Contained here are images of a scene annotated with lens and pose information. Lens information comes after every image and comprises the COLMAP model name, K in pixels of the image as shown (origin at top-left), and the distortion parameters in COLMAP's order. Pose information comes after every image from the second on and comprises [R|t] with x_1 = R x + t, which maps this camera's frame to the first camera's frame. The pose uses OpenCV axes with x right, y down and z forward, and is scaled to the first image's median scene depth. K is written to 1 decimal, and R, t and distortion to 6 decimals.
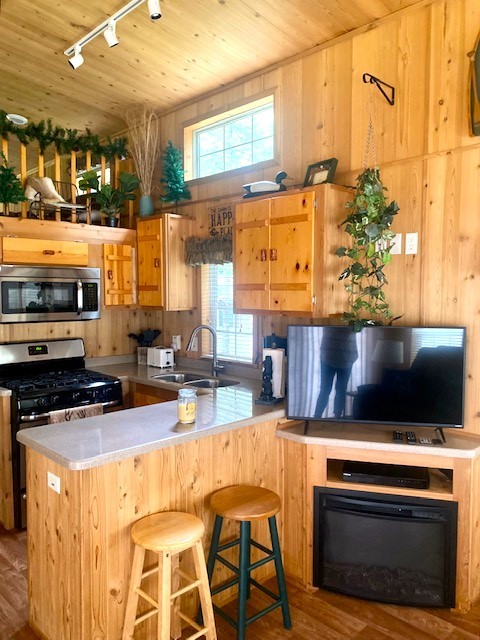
lens RADIAL K [[504.1, 0, 242.6], [0, 504.1, 322.6], [0, 0, 1]] dist [0.005383, -0.018960]
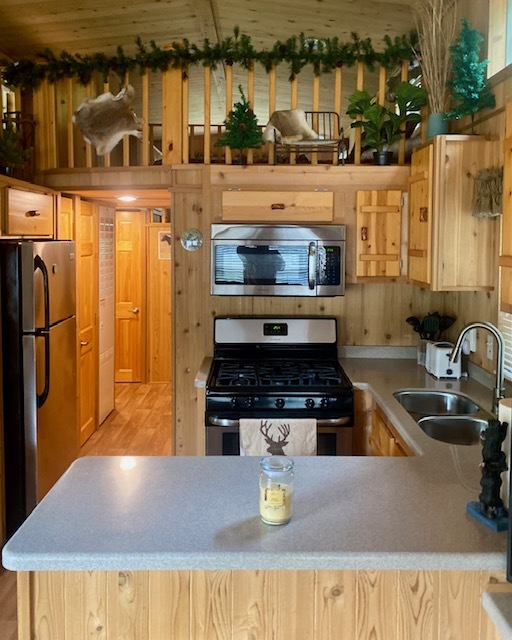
lens RADIAL K [[563.6, 0, 264.1], [0, 563.6, 262.3], [0, 0, 1]] dist [0.088536, -0.079572]
pose [[0.720059, 0.032841, -0.693135, 0.185738], [-0.047204, 0.998884, -0.001709, -0.046885], [0.692306, 0.033949, 0.720805, 0.336082]]
